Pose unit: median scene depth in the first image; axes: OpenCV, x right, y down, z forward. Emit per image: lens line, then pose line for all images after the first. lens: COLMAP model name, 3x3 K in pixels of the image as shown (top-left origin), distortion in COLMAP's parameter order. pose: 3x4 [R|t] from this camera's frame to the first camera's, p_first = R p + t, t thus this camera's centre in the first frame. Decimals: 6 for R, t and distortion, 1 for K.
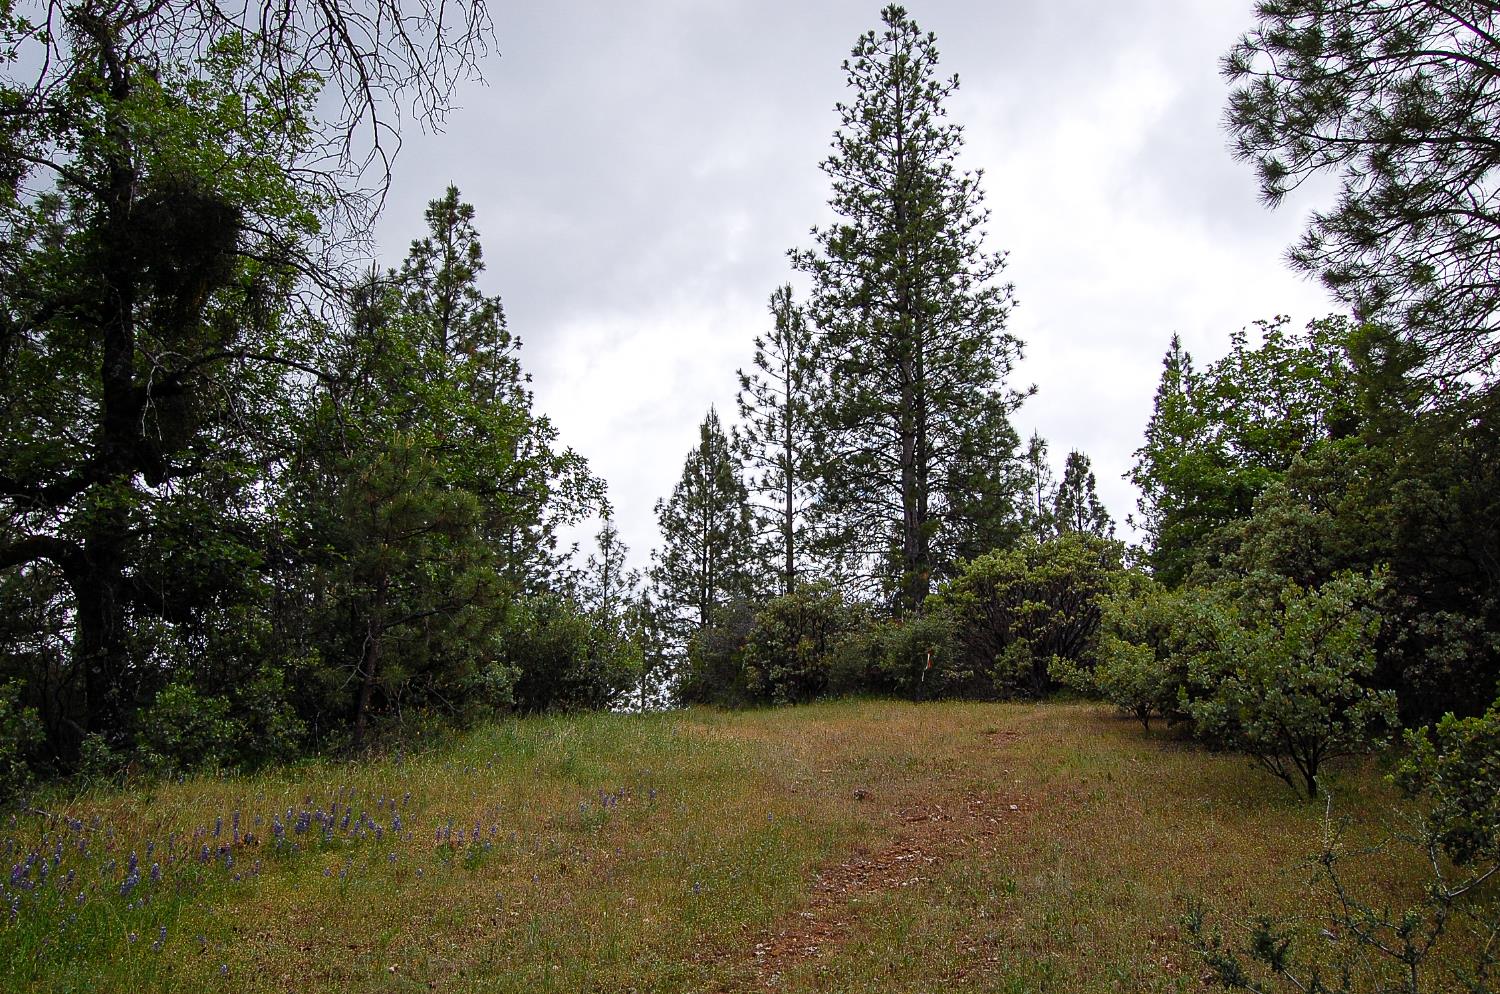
lens RADIAL K [[1181.8, 0, 747.0], [0, 1181.8, 501.0], [0, 0, 1]] dist [-0.091106, 0.037677]
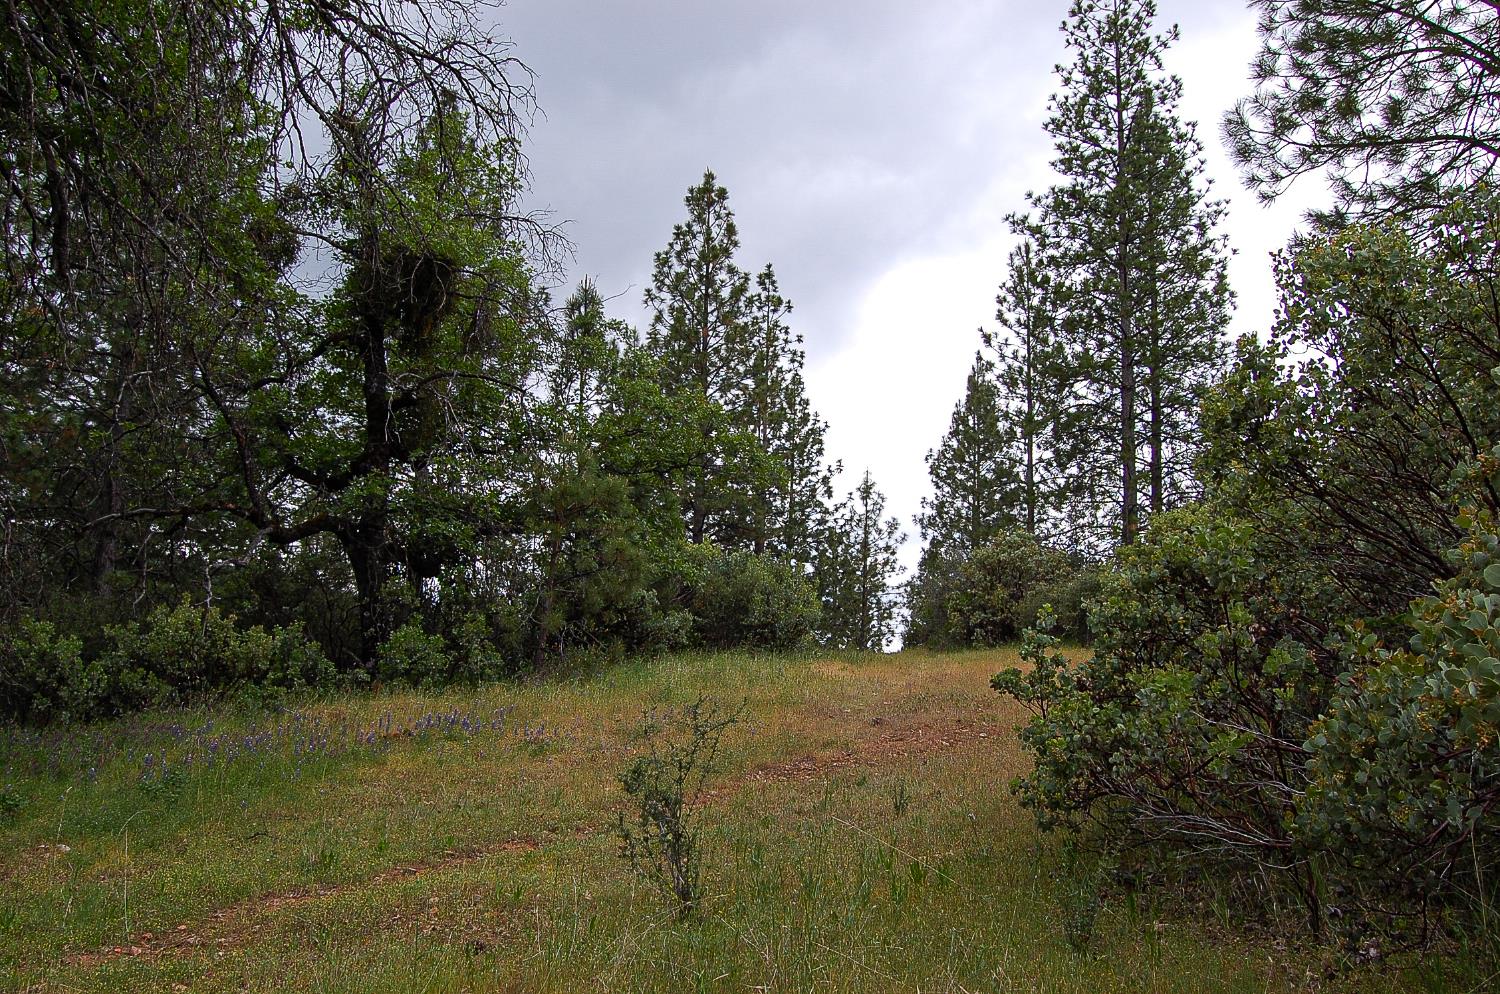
lens RADIAL K [[1181.8, 0, 747.0], [0, 1181.8, 501.0], [0, 0, 1]] dist [-0.091106, 0.037677]
pose [[0.961362, -0.012815, -0.274988, 0.081271], [0.026645, 0.998557, 0.046619, -0.012421], [0.273994, -0.052145, 0.960317, -0.061650]]
